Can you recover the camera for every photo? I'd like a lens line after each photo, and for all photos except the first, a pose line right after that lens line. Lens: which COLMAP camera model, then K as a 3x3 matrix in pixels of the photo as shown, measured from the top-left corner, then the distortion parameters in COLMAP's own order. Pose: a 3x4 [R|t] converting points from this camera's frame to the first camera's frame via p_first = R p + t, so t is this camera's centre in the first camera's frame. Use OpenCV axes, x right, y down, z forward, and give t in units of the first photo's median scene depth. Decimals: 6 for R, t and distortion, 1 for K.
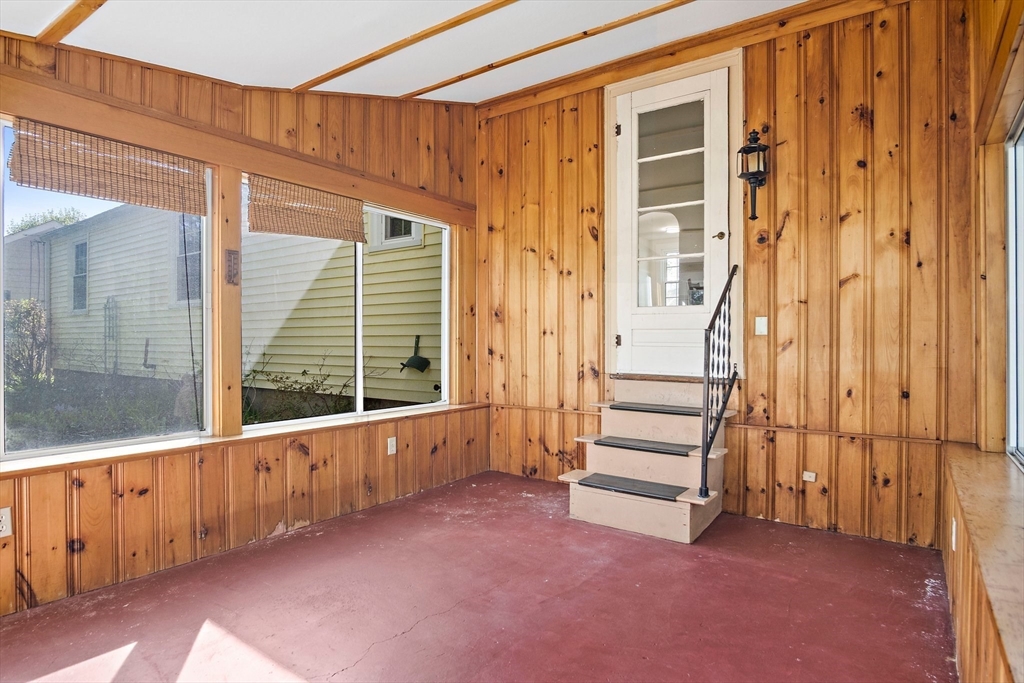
lens RADIAL K [[562.2, 0, 513.0], [0, 562.2, 362.4], [0, 0, 1]] dist [-0.011127, 0.001315]
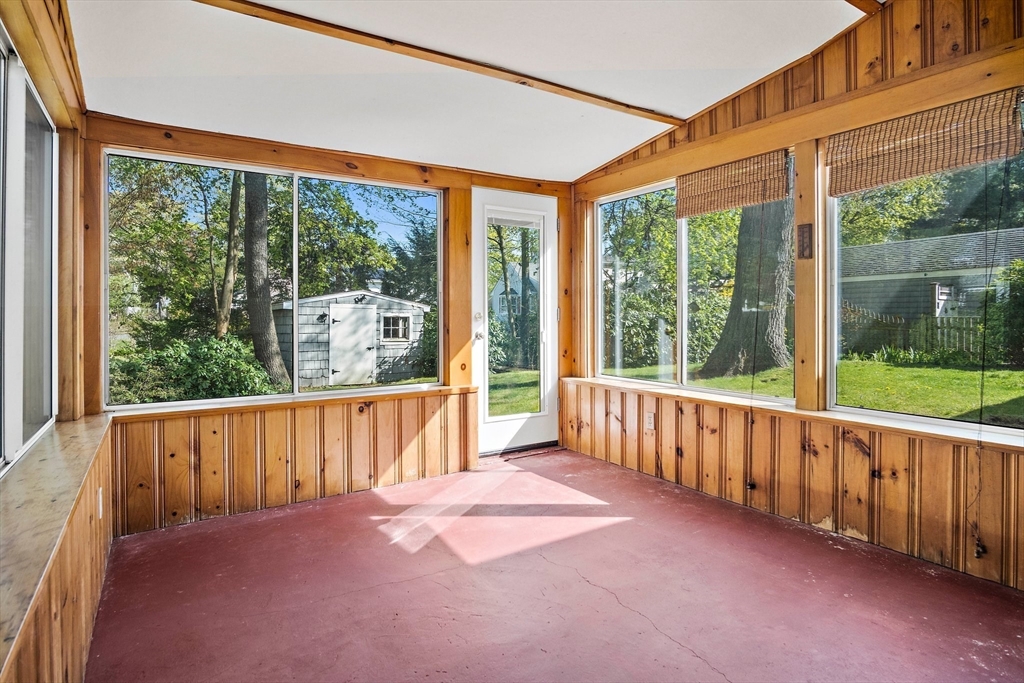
lens RADIAL K [[573.8, 0, 511.4], [0, 573.8, 321.6], [0, 0, 1]] dist [-0.002082, -0.000184]
pose [[-0.363159, 0.014128, -0.931620, 0.652303], [-0.026744, 0.999315, 0.025580, -0.039227], [0.931343, 0.034205, -0.362533, 0.896938]]
